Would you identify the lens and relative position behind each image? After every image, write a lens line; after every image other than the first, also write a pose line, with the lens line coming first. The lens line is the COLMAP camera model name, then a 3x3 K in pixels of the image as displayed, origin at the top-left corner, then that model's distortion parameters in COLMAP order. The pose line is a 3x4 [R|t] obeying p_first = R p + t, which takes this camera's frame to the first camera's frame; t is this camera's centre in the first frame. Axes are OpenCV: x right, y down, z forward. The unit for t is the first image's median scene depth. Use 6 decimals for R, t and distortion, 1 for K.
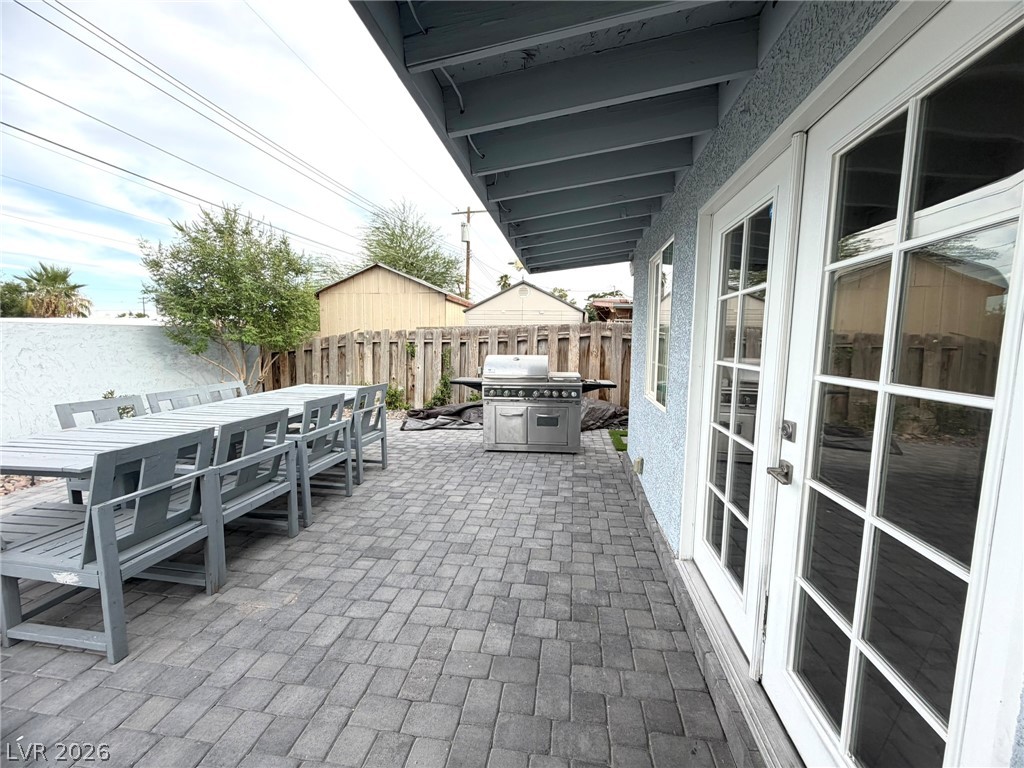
lens RADIAL K [[409.8, 0, 509.3], [0, 409.8, 385.2], [0, 0, 1]] dist [0.000434, 0.000394]
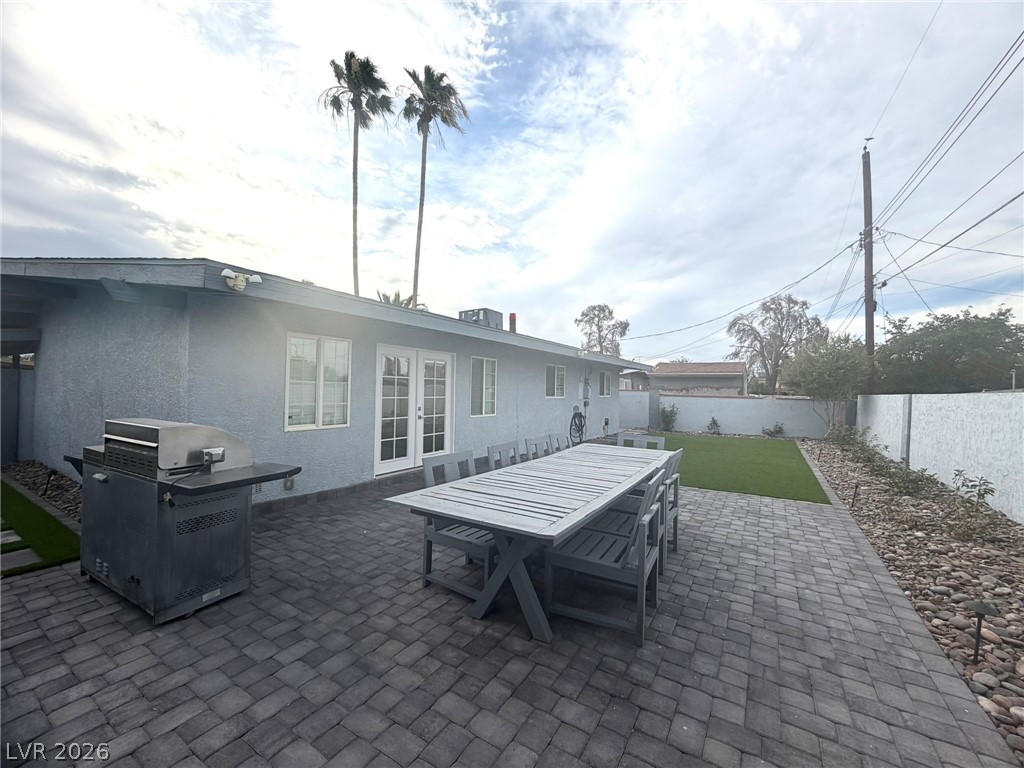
lens RADIAL K [[409.8, 0, 507.6], [0, 409.8, 382.6], [0, 0, 1]] dist [0.000434, 0.000394]
pose [[-0.916575, -0.018248, 0.399446, -0.942025], [0.018440, 0.995966, 0.087812, -0.257254], [-0.399437, 0.087852, -0.912541, 2.094839]]
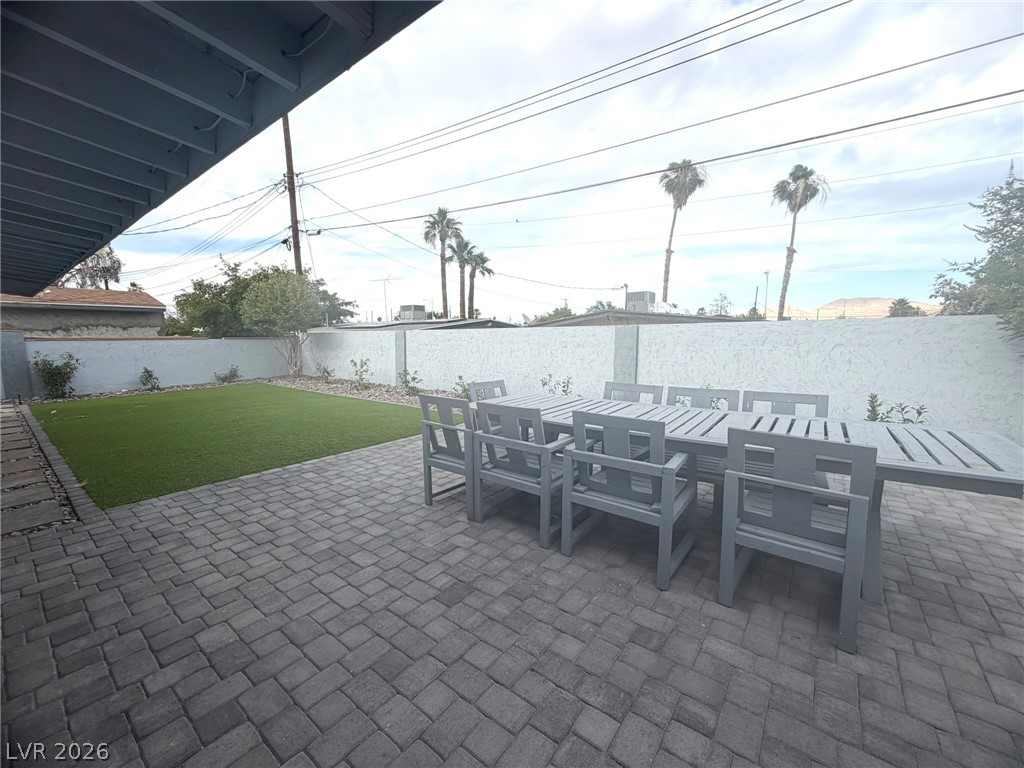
lens RADIAL K [[409.8, 0, 512.7], [0, 409.8, 386.1], [0, 0, 1]] dist [0.000434, 0.000394]
pose [[-0.482499, 0.105698, -0.869495, 0.250344], [-0.094671, 0.980583, 0.171738, -0.127707], [0.870765, 0.165180, -0.463124, 1.167648]]
